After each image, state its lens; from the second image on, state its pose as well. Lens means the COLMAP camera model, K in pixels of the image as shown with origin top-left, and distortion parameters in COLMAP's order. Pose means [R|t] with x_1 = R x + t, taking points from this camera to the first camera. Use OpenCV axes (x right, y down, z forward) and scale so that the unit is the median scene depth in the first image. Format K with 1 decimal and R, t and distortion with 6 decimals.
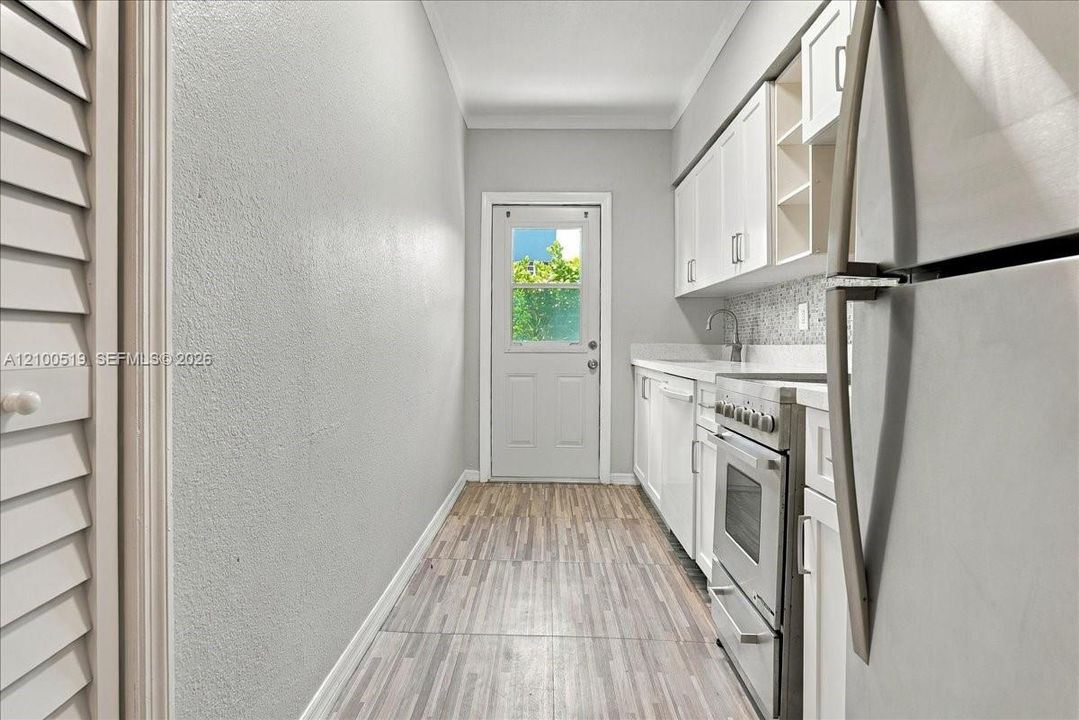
lens RADIAL K [[506.7, 0, 534.8], [0, 506.7, 354.8], [0, 0, 1]] dist [-0.003129, 0.000600]
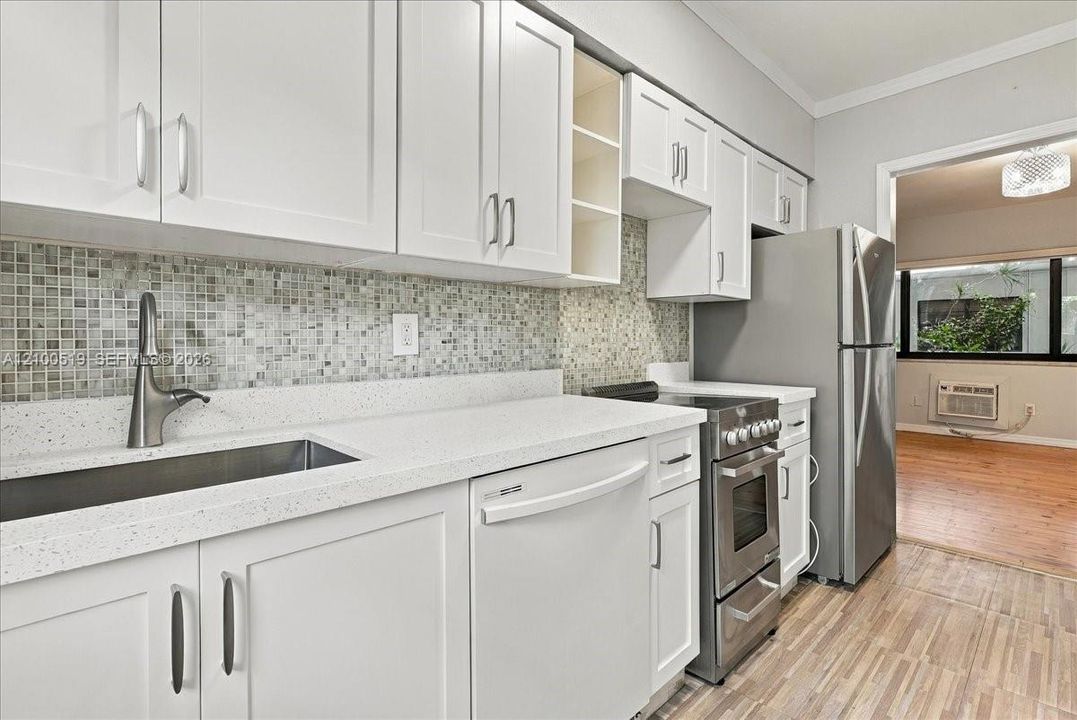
lens RADIAL K [[505.7, 0, 533.8], [0, 505.7, 354.8], [0, 0, 1]] dist [-0.003129, 0.000600]
pose [[-0.704945, -0.025340, 0.708809, -0.041427], [0.011420, 0.998827, 0.047065, -0.082836], [-0.709170, 0.041273, -0.703829, 1.421902]]
